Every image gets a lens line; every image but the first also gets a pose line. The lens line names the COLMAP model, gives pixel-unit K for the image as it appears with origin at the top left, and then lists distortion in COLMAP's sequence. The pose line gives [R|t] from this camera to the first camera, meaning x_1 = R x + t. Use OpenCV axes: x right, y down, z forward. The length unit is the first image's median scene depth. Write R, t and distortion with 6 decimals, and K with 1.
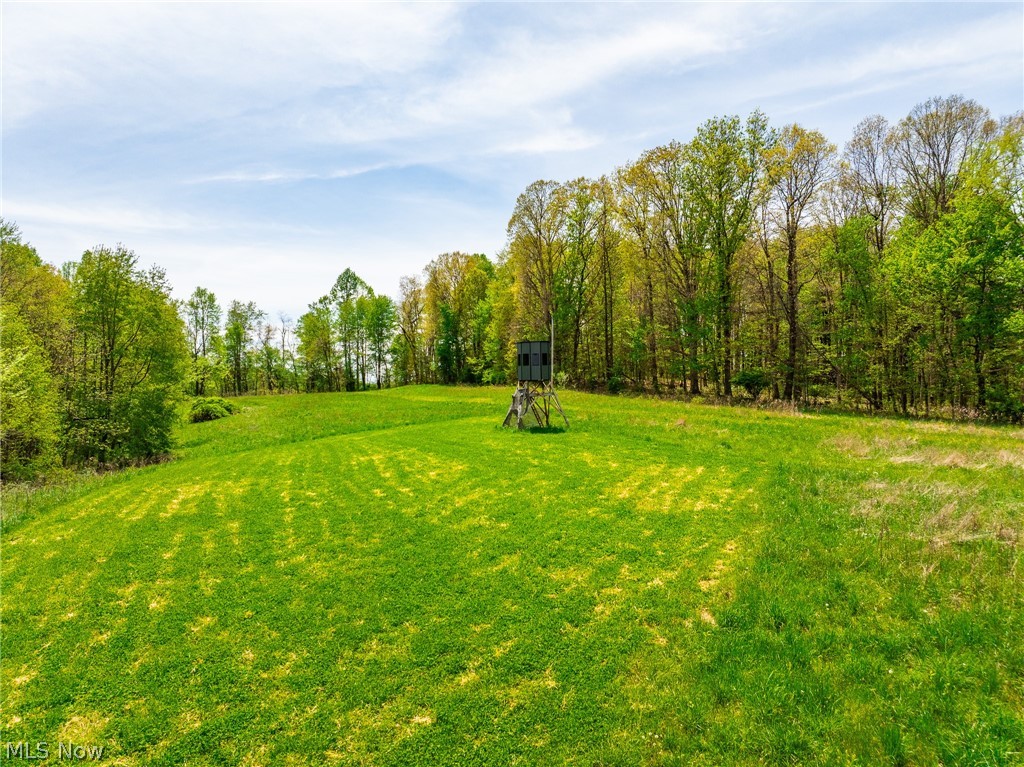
lens RADIAL K [[730.6, 0, 512.0], [0, 730.6, 383.5], [0, 0, 1]] dist [-0.005533, -0.001340]
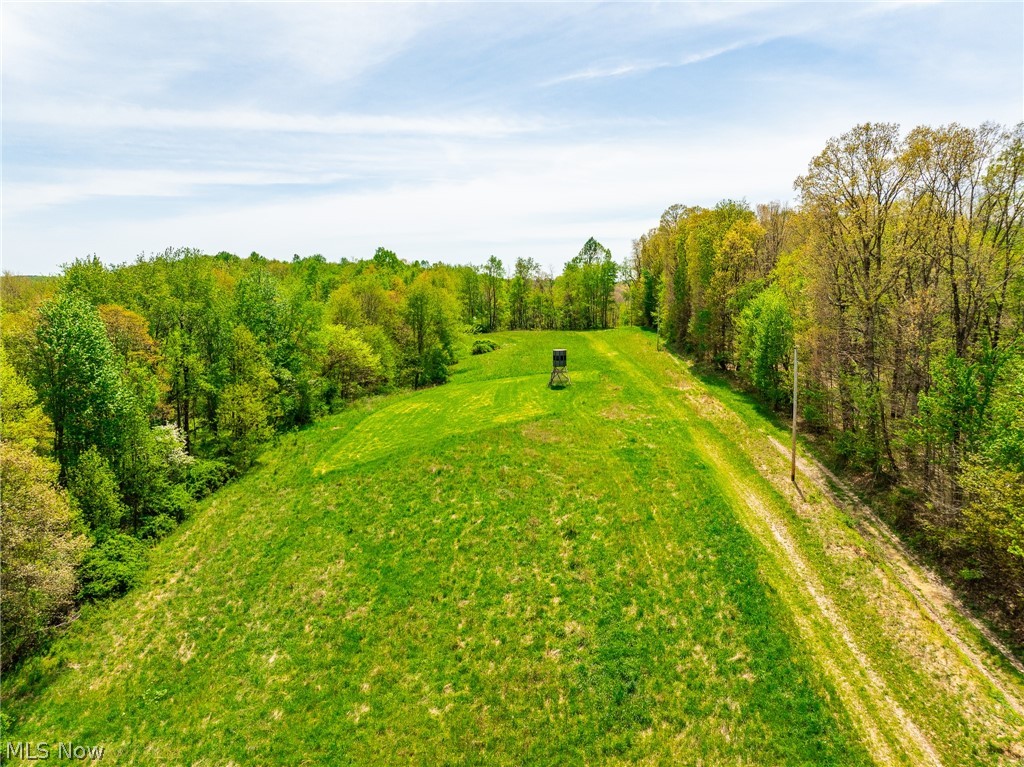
lens RADIAL K [[730.6, 0, 512.0], [0, 730.6, 383.5], [0, 0, 1]] dist [-0.005533, -0.001340]
pose [[0.898944, 0.066059, -0.433054, 0.296940], [-0.003774, 0.989696, 0.143136, -0.092748], [0.438047, -0.127037, 0.889930, -0.381973]]
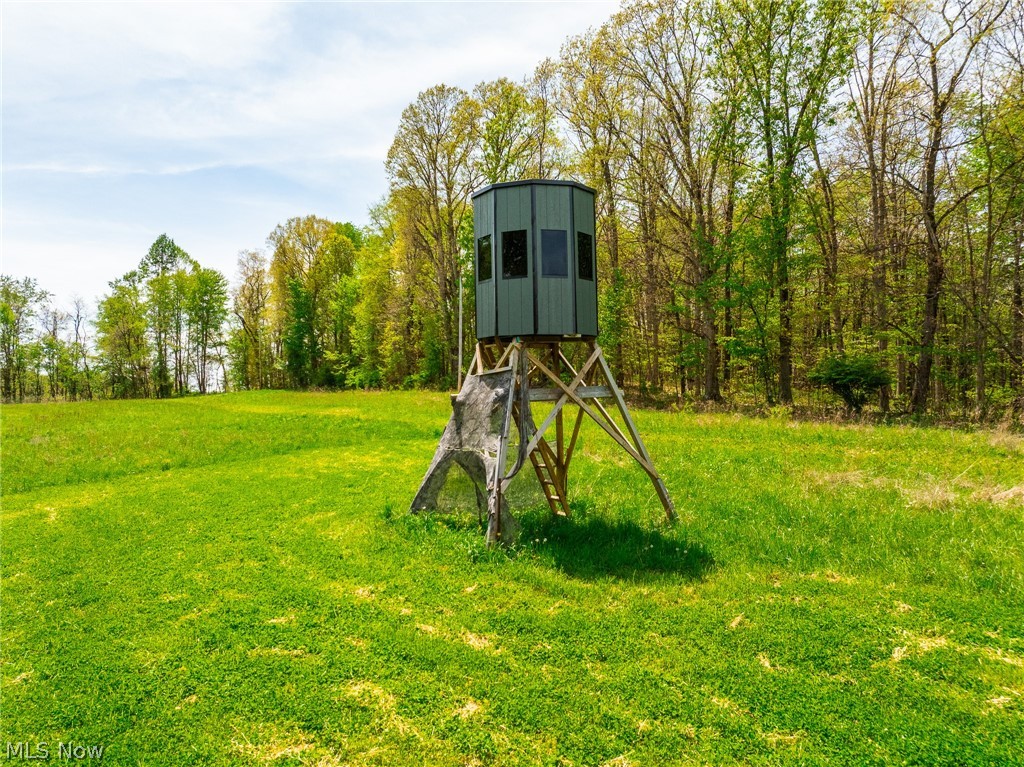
lens RADIAL K [[730.6, 0, 512.0], [0, 730.6, 383.5], [0, 0, 1]] dist [-0.005533, -0.001340]
pose [[0.983574, 0.009615, 0.180250, -0.008177], [-0.006935, 0.999856, -0.015488, 0.004719], [-0.180373, 0.013983, 0.983499, 0.229590]]
